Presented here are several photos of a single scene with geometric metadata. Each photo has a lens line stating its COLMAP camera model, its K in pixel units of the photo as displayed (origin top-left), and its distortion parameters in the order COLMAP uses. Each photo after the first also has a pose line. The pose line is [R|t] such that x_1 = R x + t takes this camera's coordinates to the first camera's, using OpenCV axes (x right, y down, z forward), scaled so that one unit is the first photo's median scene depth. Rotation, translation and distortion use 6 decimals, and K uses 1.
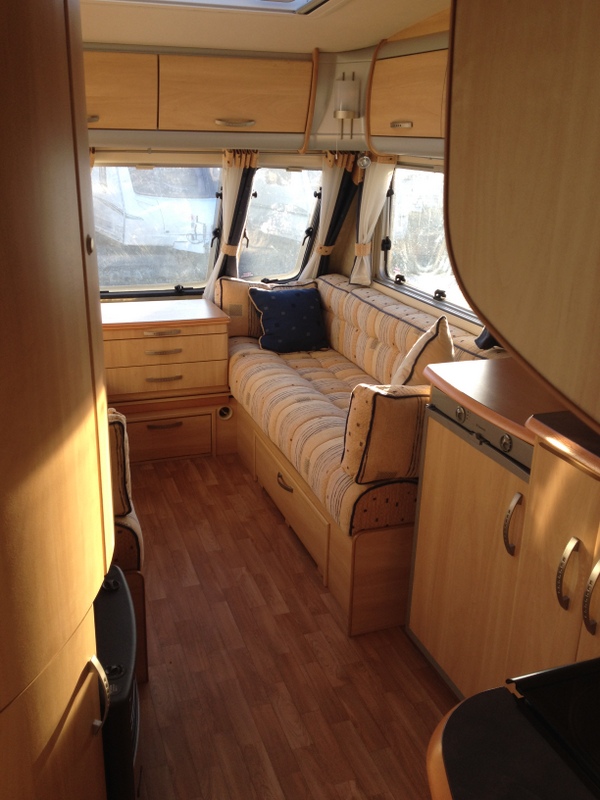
lens RADIAL K [[762.3, 0, 300.0], [0, 762.3, 400.0], [0, 0, 1]] dist [0.208612, -0.559059]
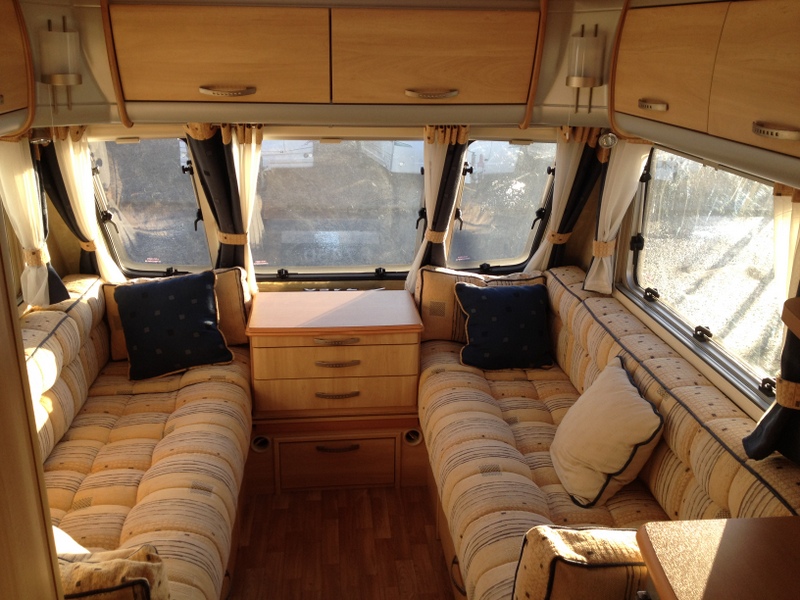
lens RADIAL K [[762.3, 0, 400.0], [0, 762.3, 300.0], [0, 0, 1]] dist [0.208612, -0.559059]
pose [[0.970496, 0.072155, -0.230069, 0.066831], [-0.075048, 0.997173, -0.003837, -0.129106], [0.229142, 0.020990, 0.973167, 0.221490]]
